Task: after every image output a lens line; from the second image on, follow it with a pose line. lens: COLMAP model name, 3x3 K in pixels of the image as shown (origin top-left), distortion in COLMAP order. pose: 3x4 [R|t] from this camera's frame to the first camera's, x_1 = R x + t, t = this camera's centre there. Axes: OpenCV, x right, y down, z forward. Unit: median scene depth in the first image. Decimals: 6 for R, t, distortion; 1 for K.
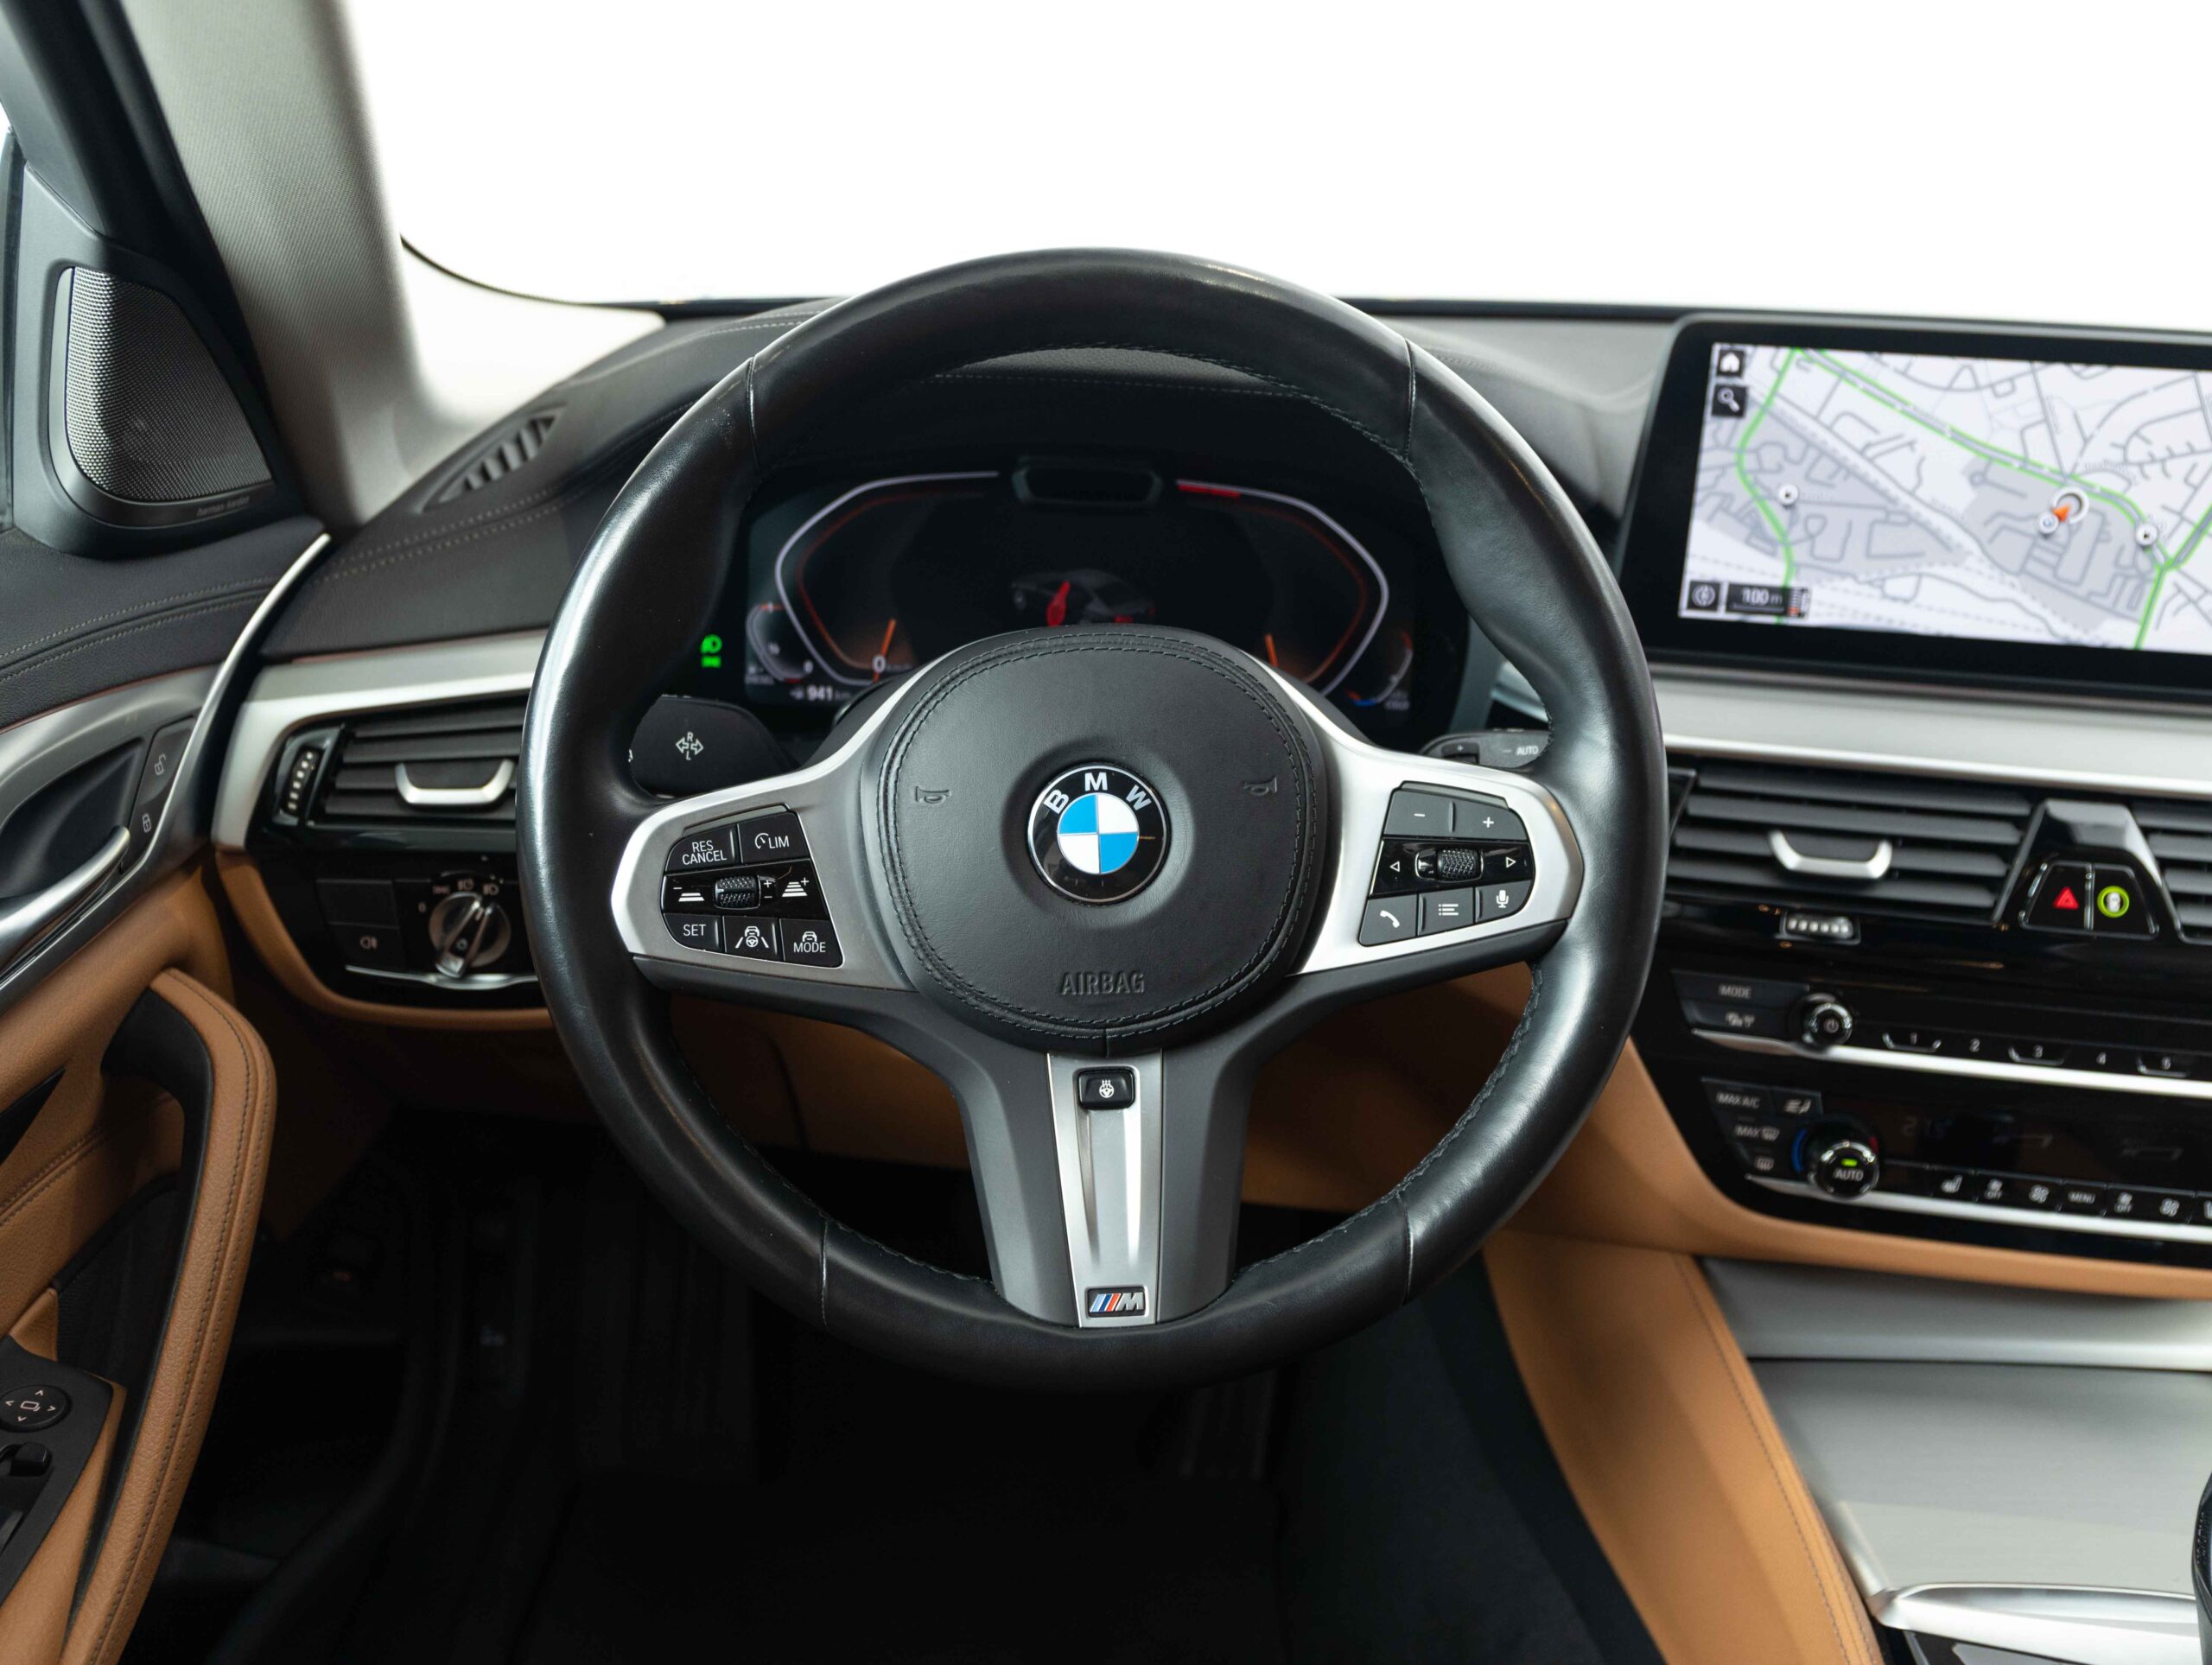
lens RADIAL K [[2058.5, 0, 1106.0], [0, 2058.5, 832.5], [0, 0, 1]] dist [0.004799, 0.006446]
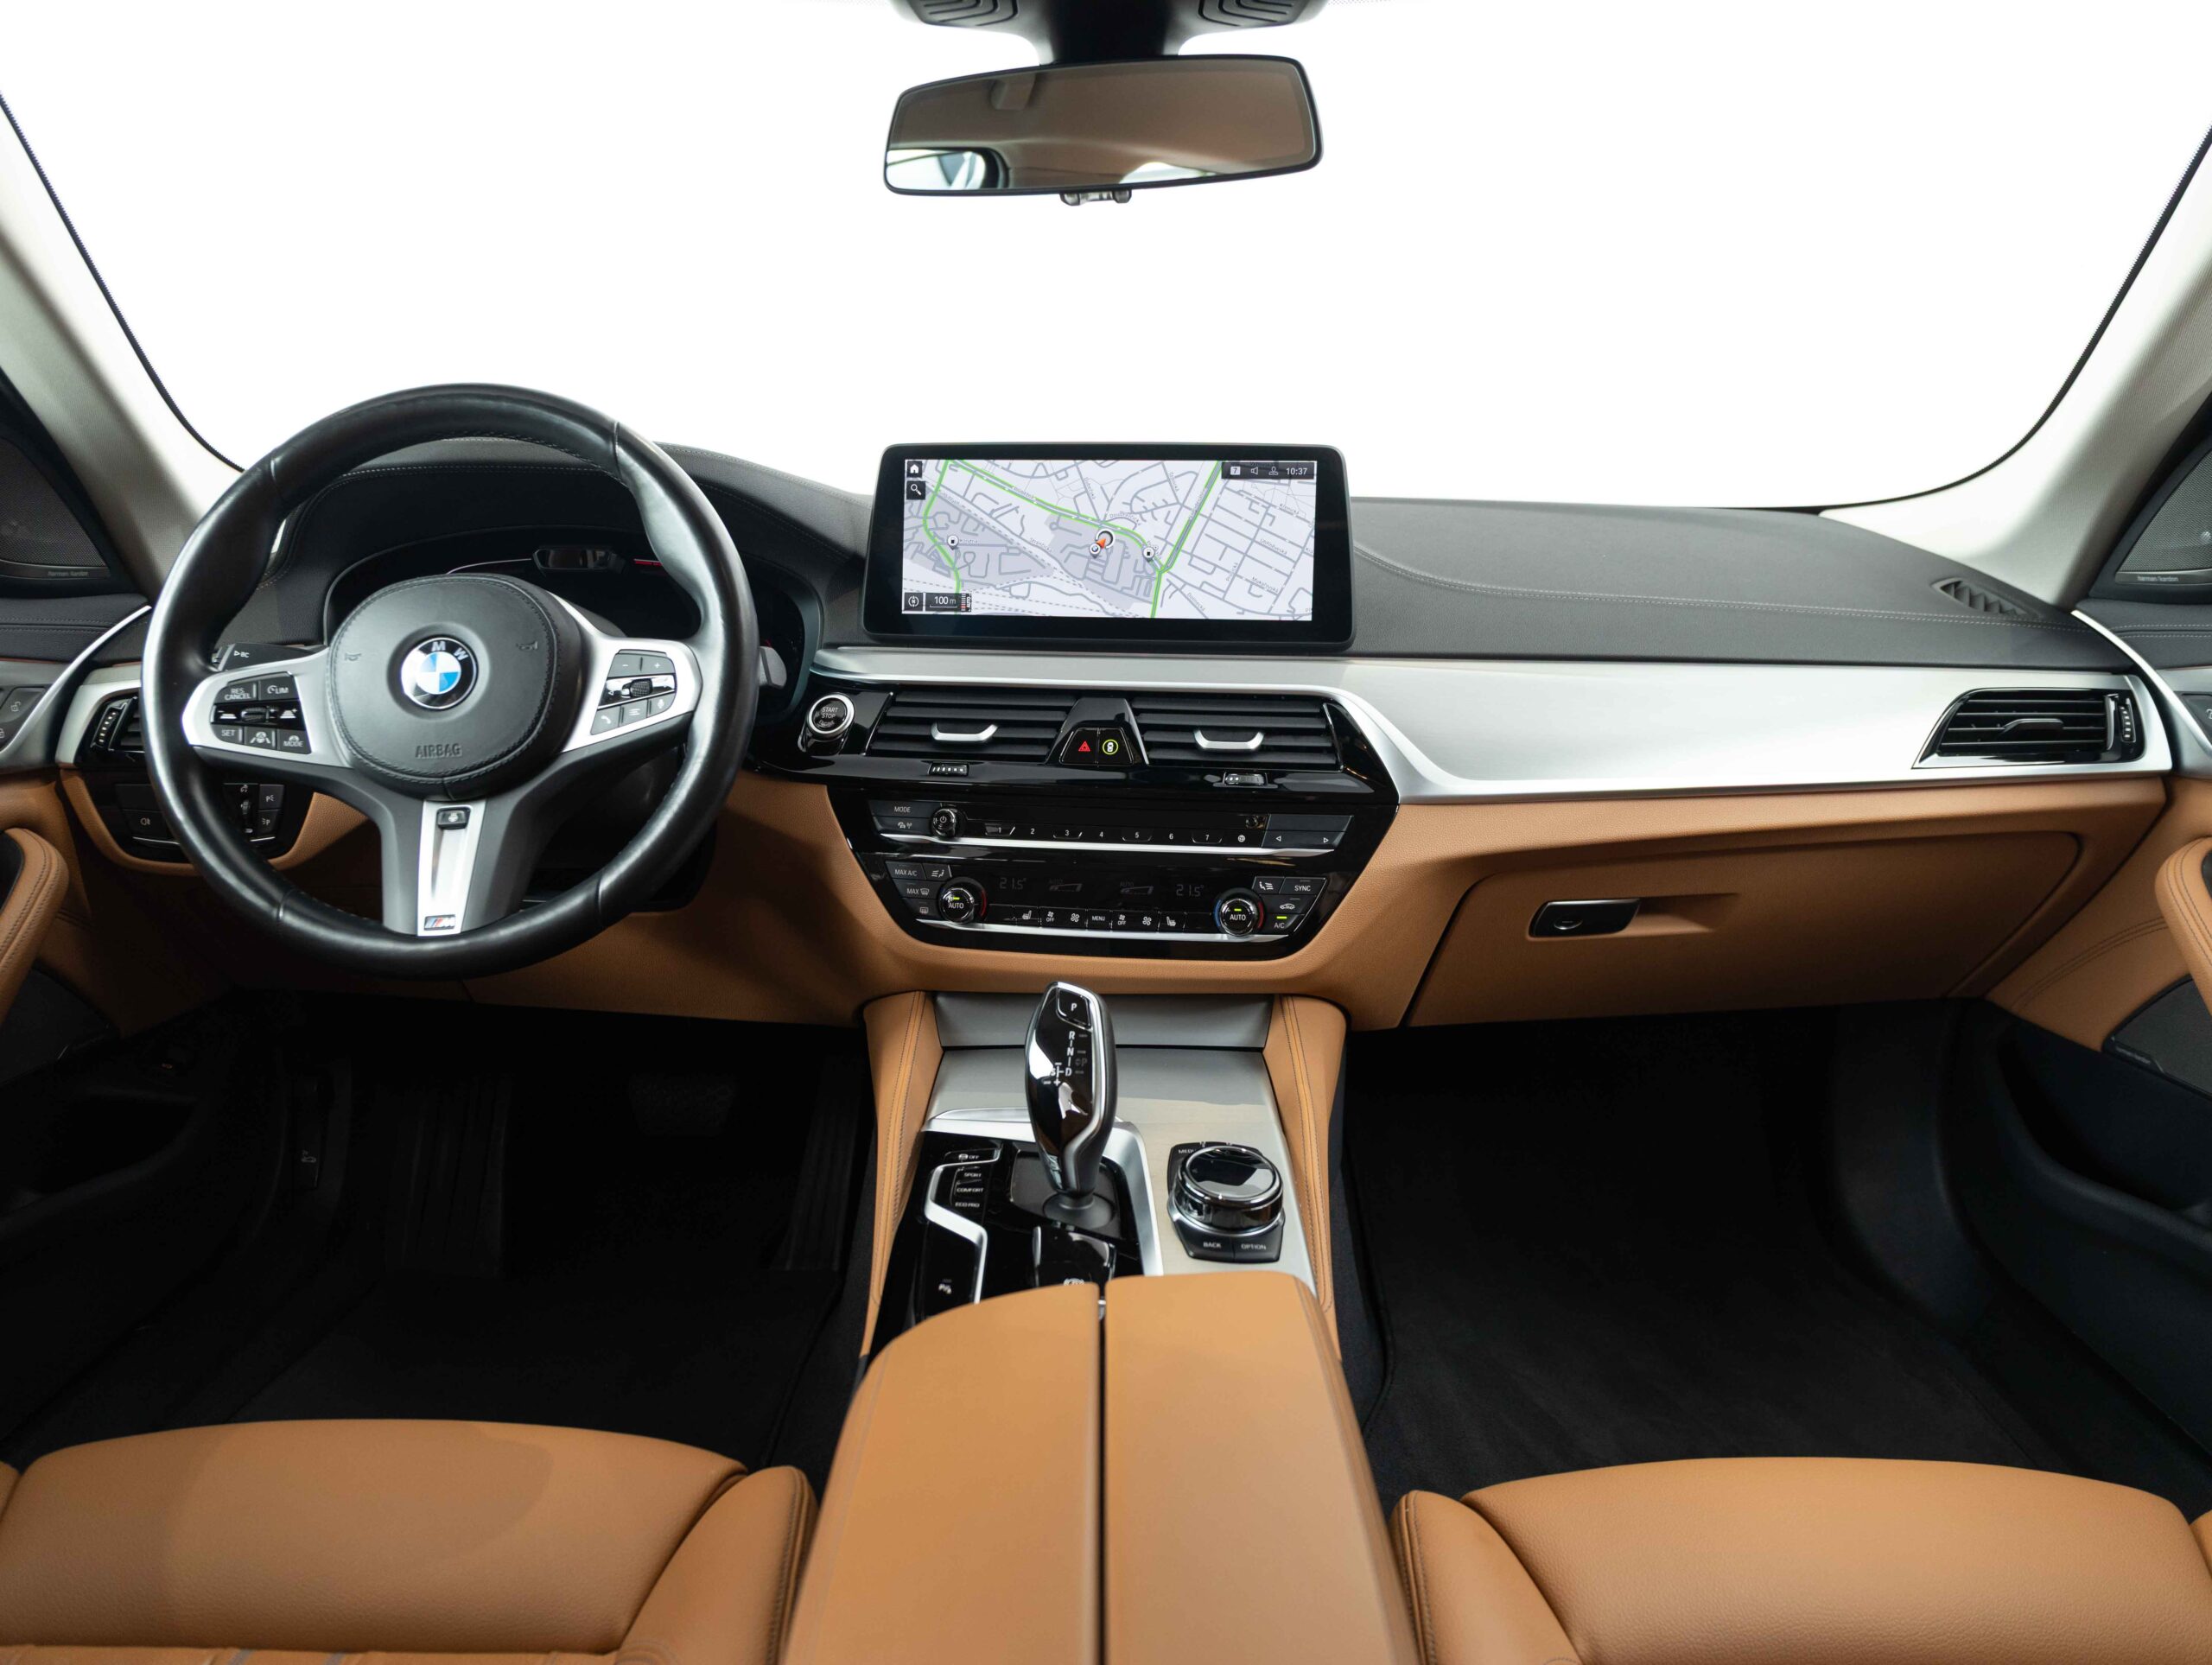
lens RADIAL K [[1599.4, 0, 1106.0], [0, 1599.4, 832.5], [0, 0, 1]] dist [-0.037545, 0.002341]
pose [[0.999398, -0.032576, -0.011919, 0.479891], [0.030361, 0.987658, -0.153656, 0.299675], [0.016777, 0.153202, 0.988052, -0.306927]]
